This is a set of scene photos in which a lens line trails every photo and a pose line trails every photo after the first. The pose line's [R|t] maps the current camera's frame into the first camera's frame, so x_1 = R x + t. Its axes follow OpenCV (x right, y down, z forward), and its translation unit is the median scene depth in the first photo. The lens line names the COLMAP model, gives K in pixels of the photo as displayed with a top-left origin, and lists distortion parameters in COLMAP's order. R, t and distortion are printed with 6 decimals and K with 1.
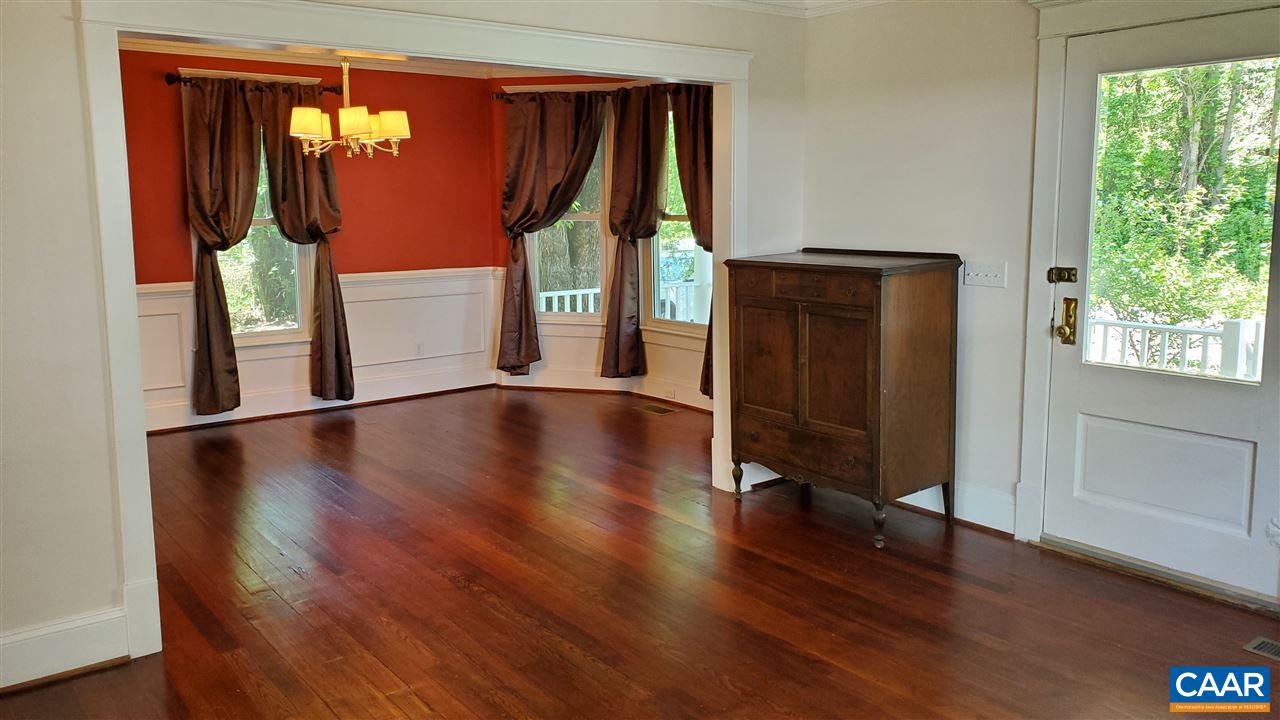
lens RADIAL K [[991.4, 0, 640.4], [0, 991.4, 337.3], [0, 0, 1]] dist [0.111077, -0.244348]
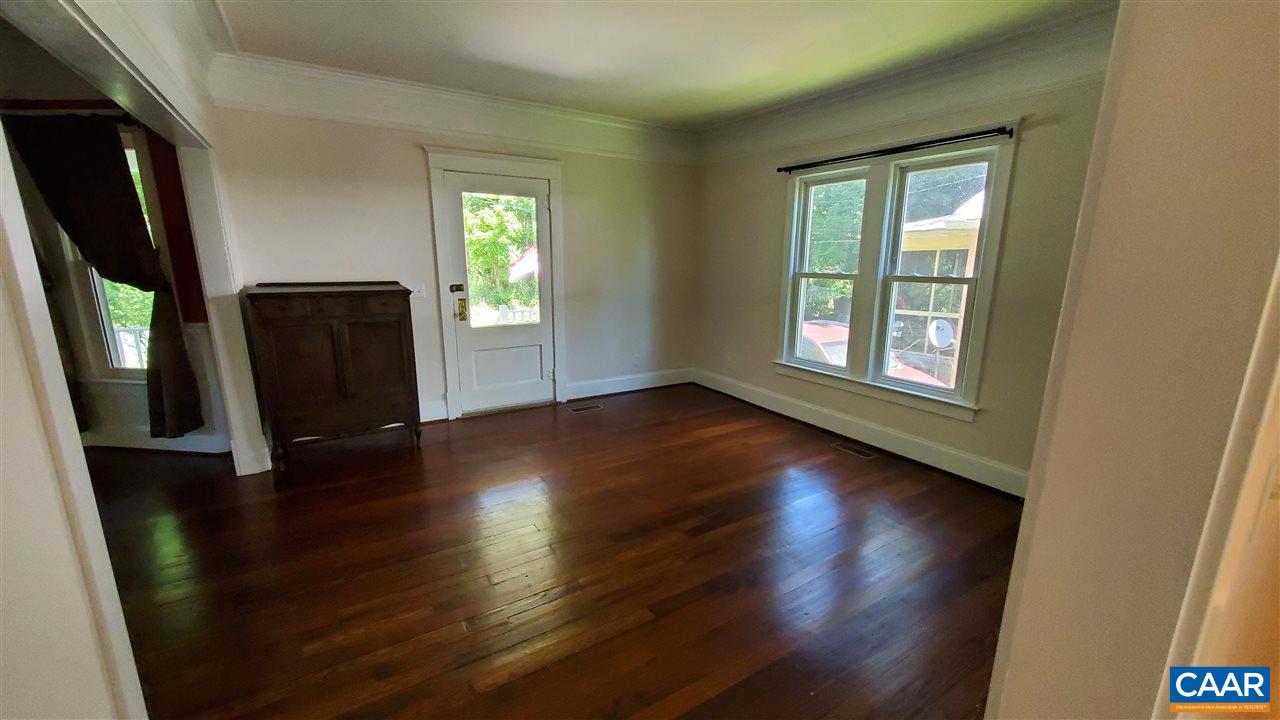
lens RADIAL K [[503.9, 0, 638.1], [0, 503.9, 367.4], [0, 0, 1]] dist [0.000290, -0.000130]
pose [[0.087008, -0.206754, 0.974516, -0.493604], [0.128119, 0.972425, 0.194872, -0.046681], [-0.987935, 0.107899, 0.111098, 0.428252]]
